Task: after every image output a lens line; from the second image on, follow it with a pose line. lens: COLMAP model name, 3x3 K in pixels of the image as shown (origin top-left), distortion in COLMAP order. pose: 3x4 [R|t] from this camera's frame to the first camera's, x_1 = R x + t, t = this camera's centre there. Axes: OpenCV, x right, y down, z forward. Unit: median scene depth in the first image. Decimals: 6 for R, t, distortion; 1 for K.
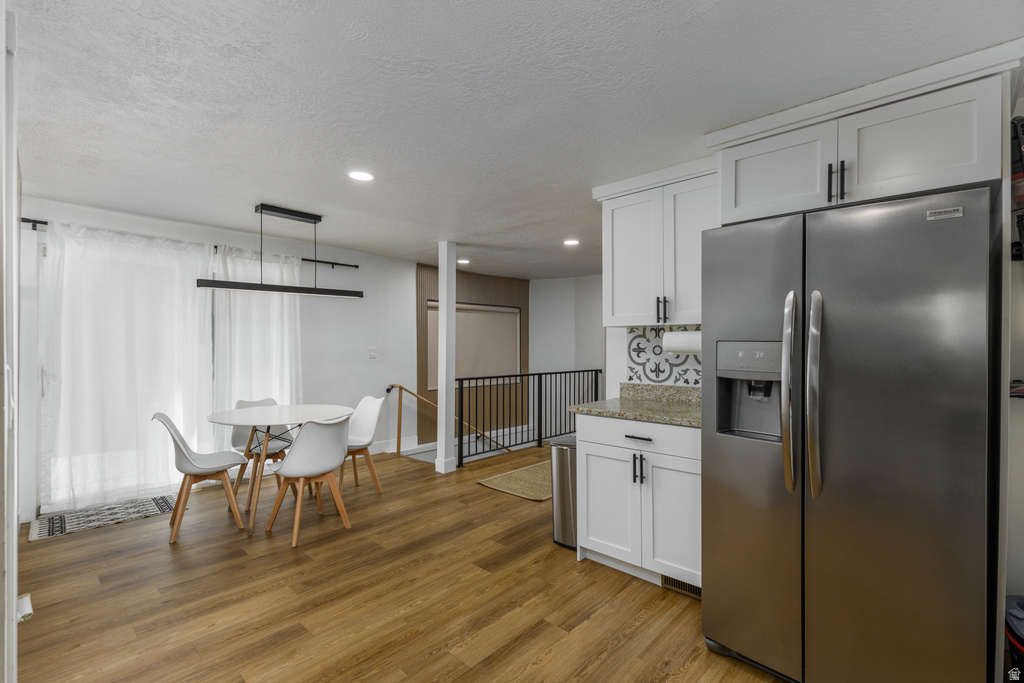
lens RADIAL K [[465.3, 0, 511.5], [0, 465.3, 339.3], [0, 0, 1]] dist [0.004213, -0.000604]
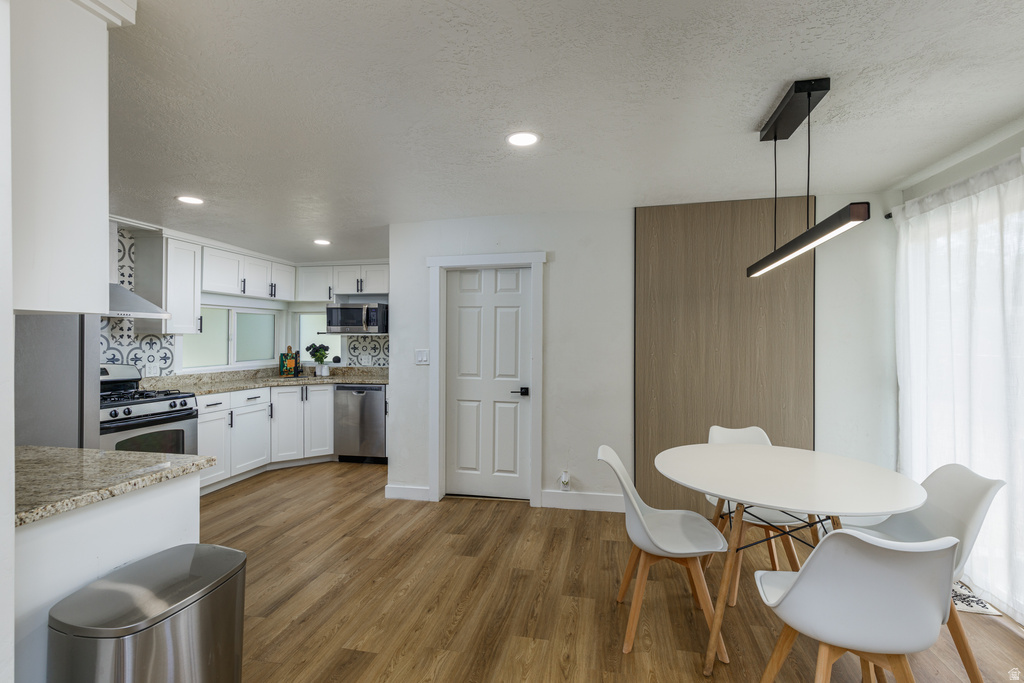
lens RADIAL K [[465.3, 0, 518.7], [0, 465.3, 340.9], [0, 0, 1]] dist [0.004213, -0.000604]
pose [[-0.848091, 0.001289, -0.529850, 0.087953], [0.001211, 0.999999, 0.000495, -0.002037], [0.529850, -0.000222, -0.848091, 1.364508]]
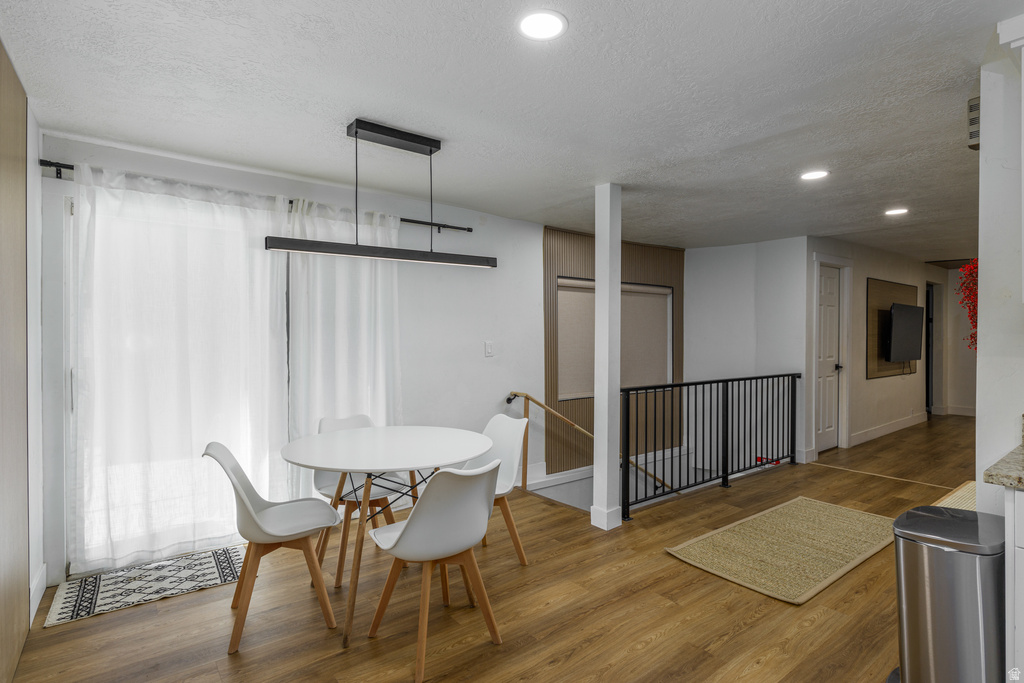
lens RADIAL K [[514.2, 0, 514.6], [0, 514.2, 336.4], [0, 0, 1]] dist [-0.001934, -0.001580]
pose [[0.988310, 0.000383, -0.152459, -0.214153], [0.001377, 0.999934, 0.011435, 0.000166], [0.152453, -0.011511, 0.988244, 0.330853]]
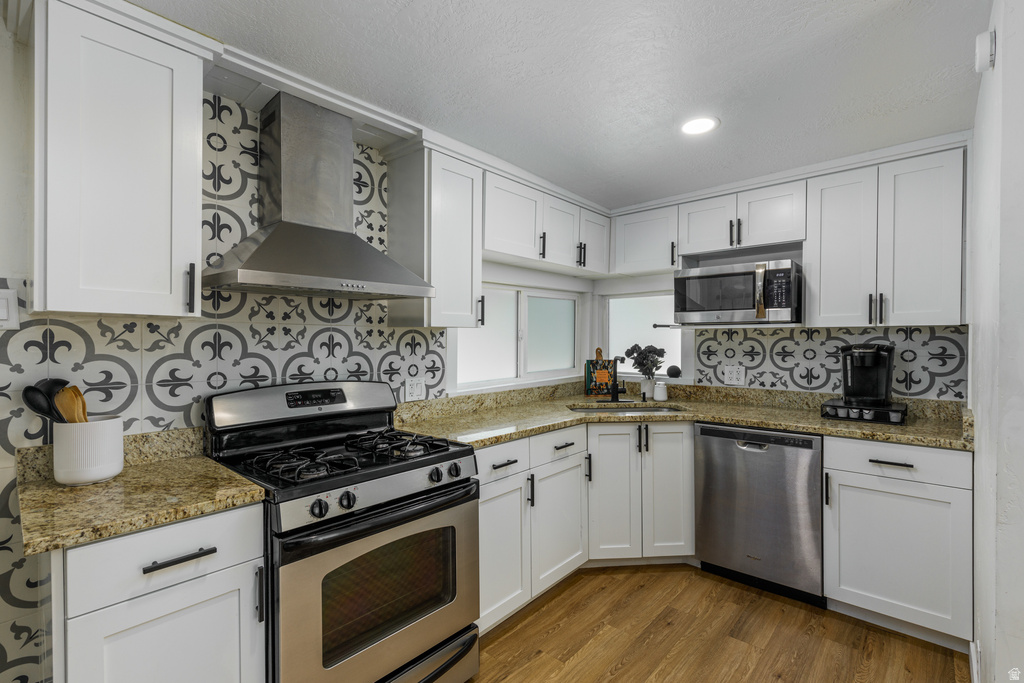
lens RADIAL K [[465.3, 0, 511.6], [0, 465.3, 345.5], [0, 0, 1]] dist [0.004213, -0.000604]
pose [[-0.999623, 0.006354, -0.026705, 0.122690], [0.006144, 0.999950, 0.007931, 0.000607], [0.026754, 0.007764, -0.999612, 0.567555]]
